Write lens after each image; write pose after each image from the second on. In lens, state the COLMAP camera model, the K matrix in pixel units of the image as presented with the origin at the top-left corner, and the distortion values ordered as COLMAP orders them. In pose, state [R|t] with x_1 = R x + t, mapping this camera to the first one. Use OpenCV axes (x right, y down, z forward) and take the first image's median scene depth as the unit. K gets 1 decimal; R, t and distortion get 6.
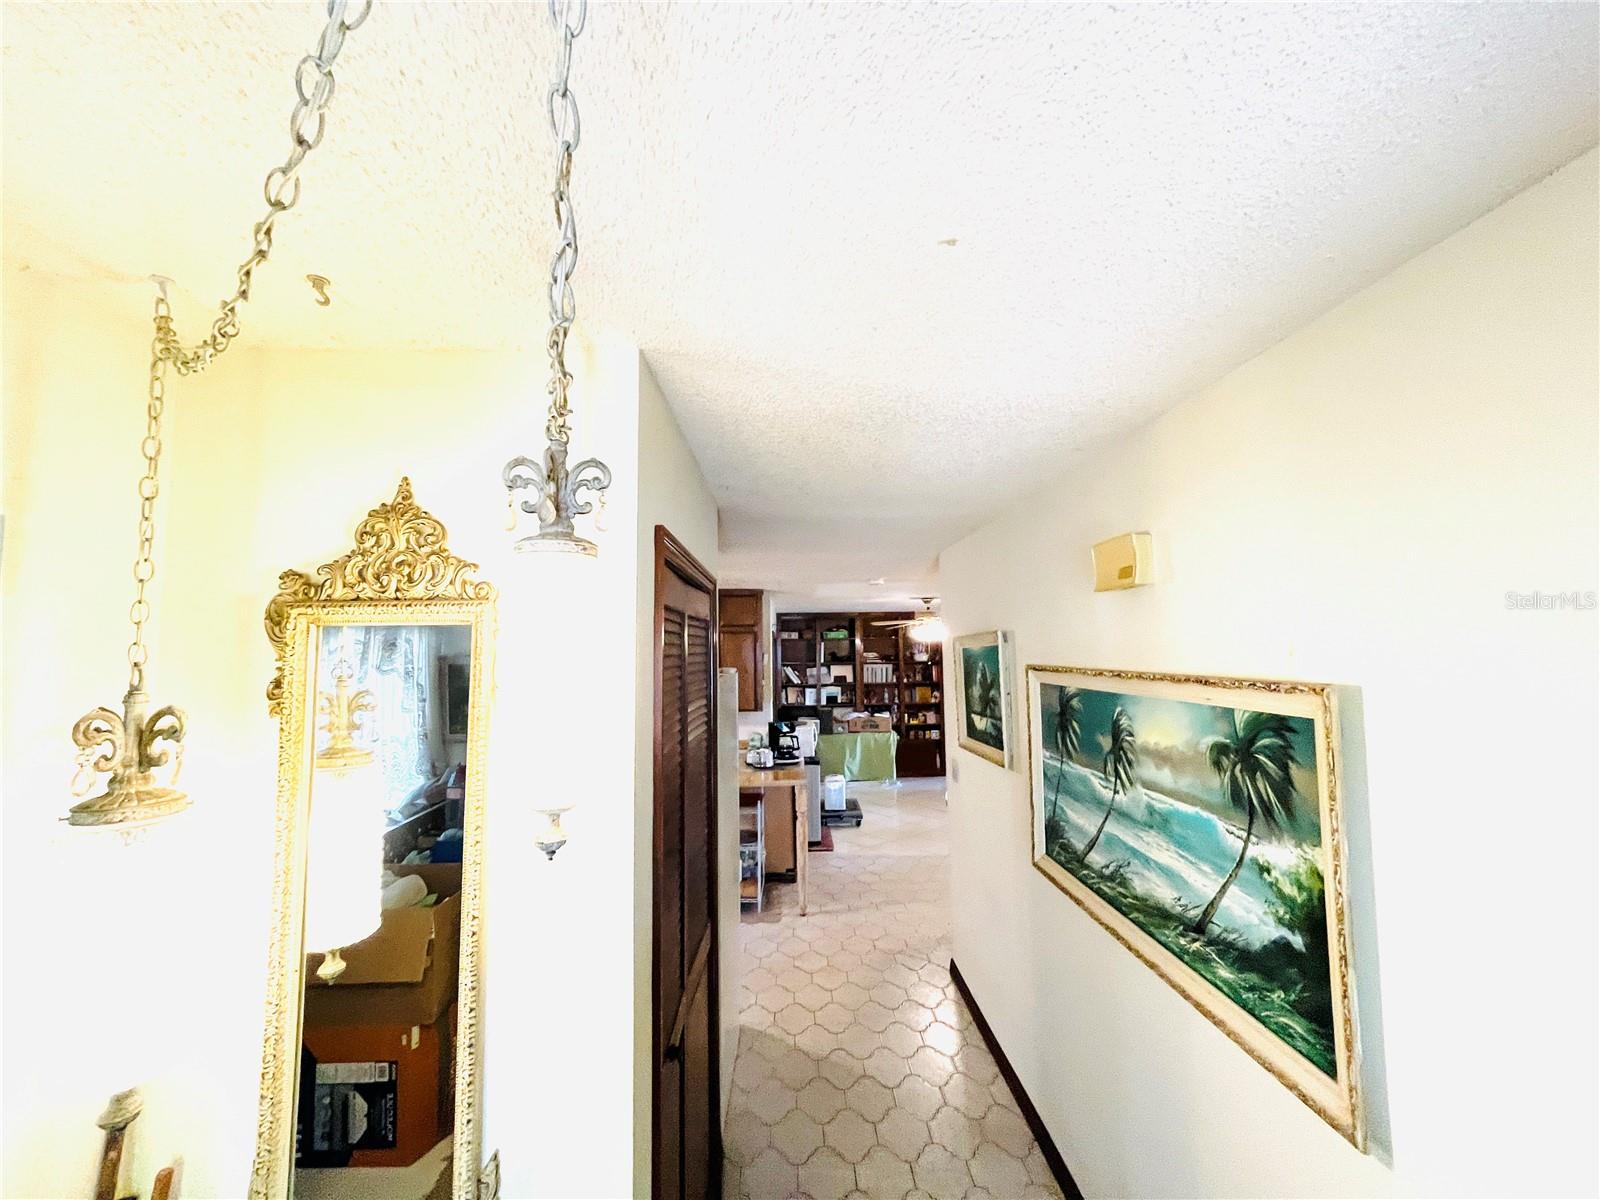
lens RADIAL K [[647.5, 0, 791.7], [0, 647.5, 599.9], [0, 0, 1]] dist [0.002038, -0.000002]
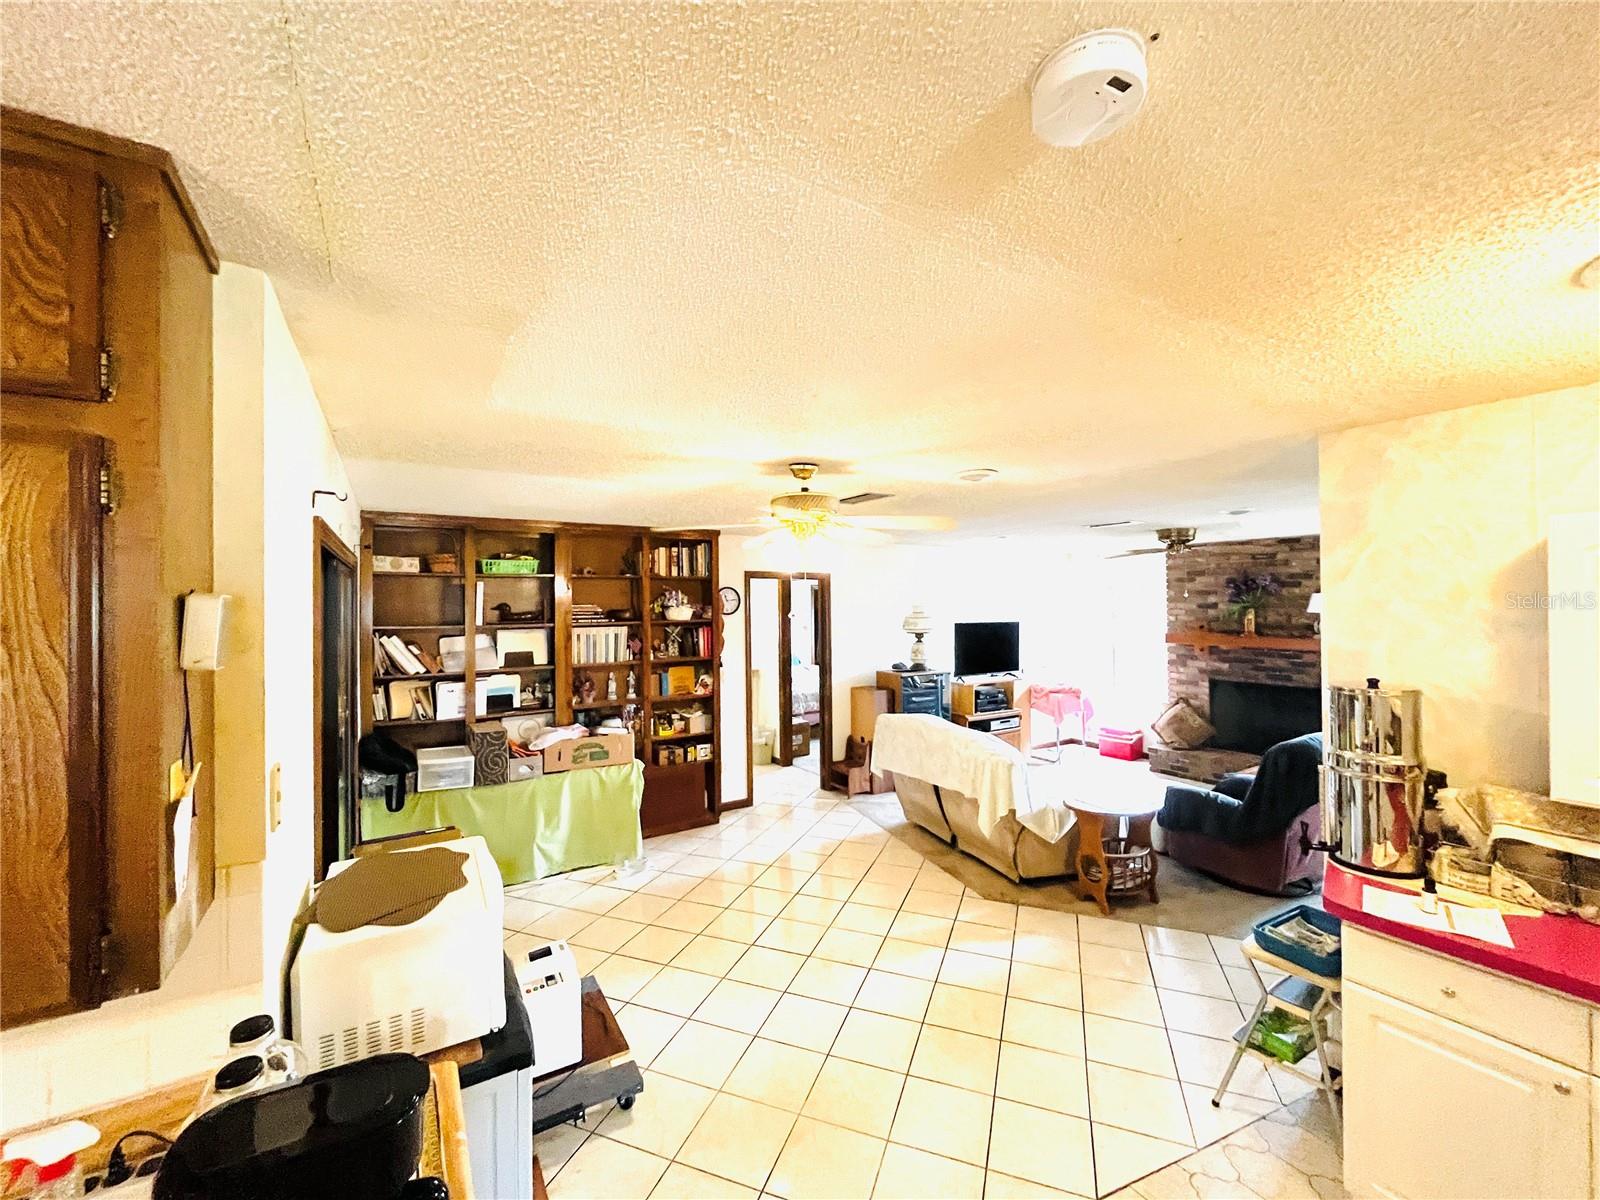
lens RADIAL K [[647.5, 0, 799.4], [0, 647.5, 601.9], [0, 0, 1]] dist [0.002038, -0.000002]
pose [[0.853844, 0.007263, 0.520478, 0.001290], [-0.045212, 0.997159, 0.060255, 0.041780], [-0.518561, -0.074980, 0.851747, 0.490617]]
